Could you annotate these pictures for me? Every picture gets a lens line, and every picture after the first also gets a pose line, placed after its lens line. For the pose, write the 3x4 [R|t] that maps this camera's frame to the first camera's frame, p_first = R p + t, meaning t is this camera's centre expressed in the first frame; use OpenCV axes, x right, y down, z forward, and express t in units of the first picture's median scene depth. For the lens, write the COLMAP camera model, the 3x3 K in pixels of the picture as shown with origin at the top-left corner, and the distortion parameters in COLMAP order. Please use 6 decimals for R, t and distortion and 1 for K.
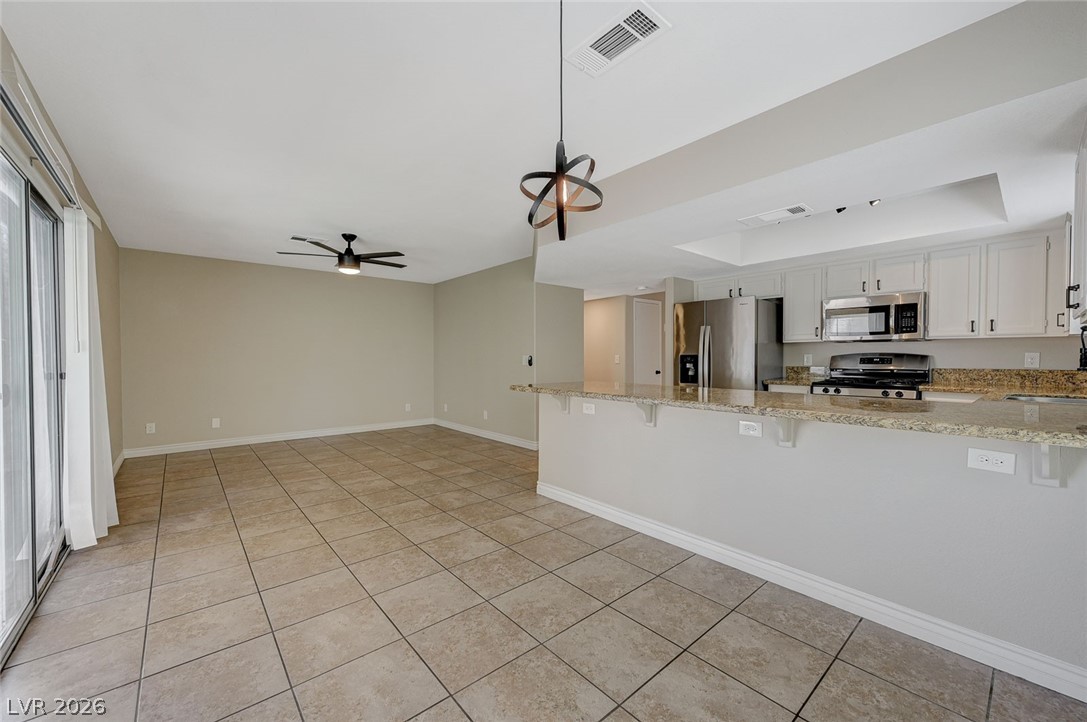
lens RADIAL K [[430.5, 0, 550.4], [0, 430.5, 365.1], [0, 0, 1]] dist [0.000707, 0.000046]
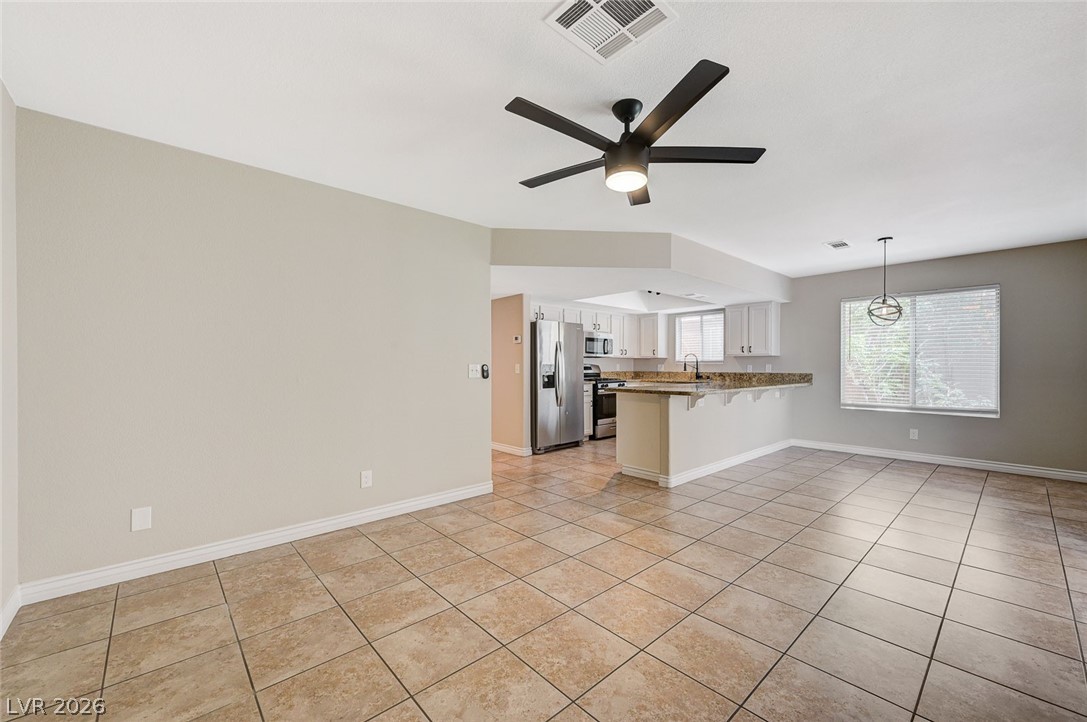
lens RADIAL K [[430.5, 0, 550.4], [0, 430.5, 365.1], [0, 0, 1]] dist [0.000707, 0.000046]
pose [[-0.024703, 0.002833, 0.999691, -1.071797], [0.020594, 0.999785, -0.002325, -0.023383], [-0.999483, 0.020530, -0.024756, 1.252004]]
